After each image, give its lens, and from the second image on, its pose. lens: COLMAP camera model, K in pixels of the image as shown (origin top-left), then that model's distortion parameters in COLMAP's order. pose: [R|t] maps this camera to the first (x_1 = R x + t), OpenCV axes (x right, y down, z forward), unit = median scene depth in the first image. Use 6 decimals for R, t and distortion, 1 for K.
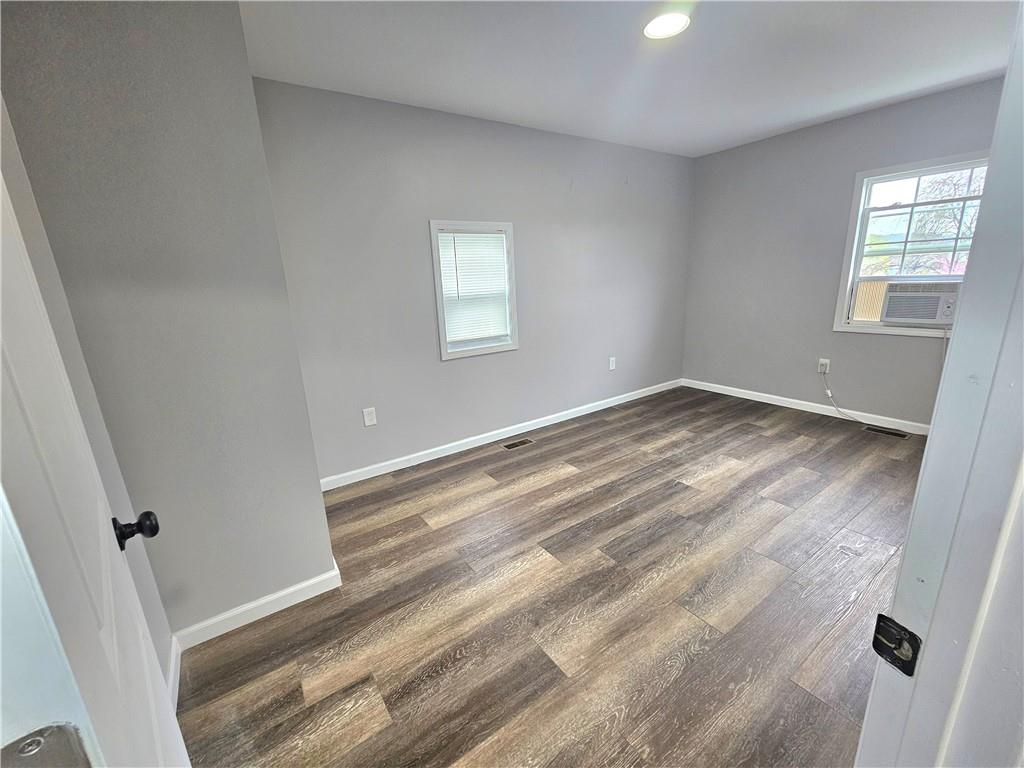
lens RADIAL K [[420.5, 0, 511.9], [0, 420.5, 382.4], [0, 0, 1]] dist [0.001377, 0.000955]
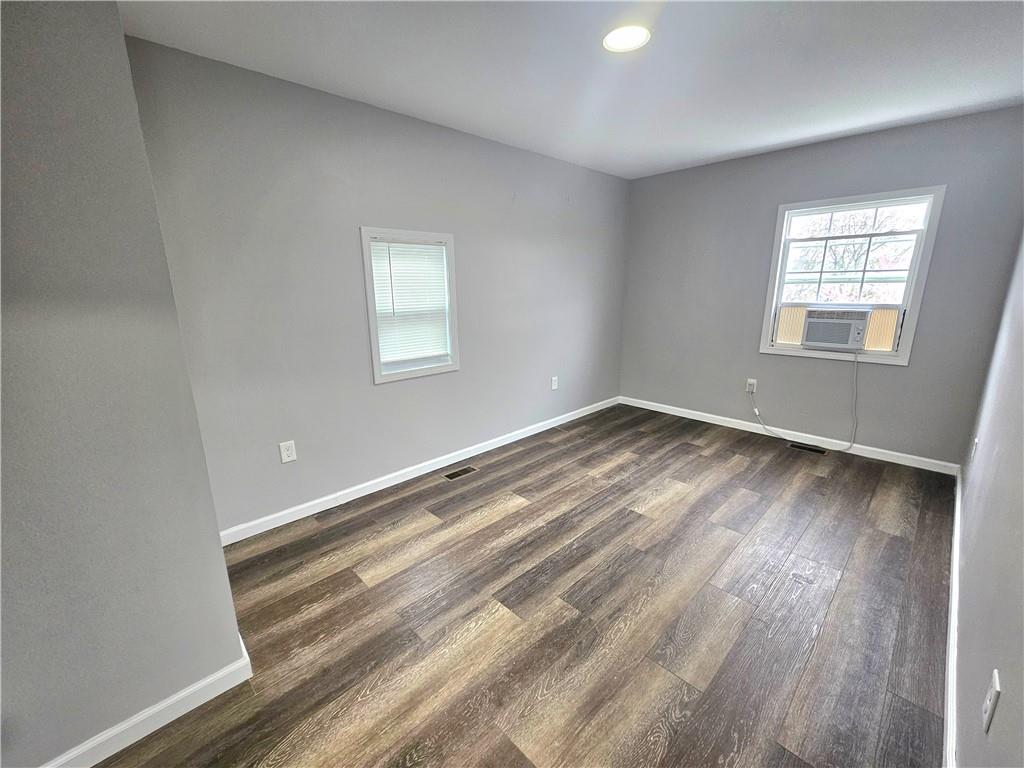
lens RADIAL K [[420.5, 0, 511.9], [0, 420.5, 386.1], [0, 0, 1]] dist [0.001377, 0.000955]
pose [[0.985519, -0.006663, 0.169435, -0.037711], [0.008923, 0.999881, -0.012581, -0.041364], [-0.169331, 0.013911, 0.985461, 0.089657]]
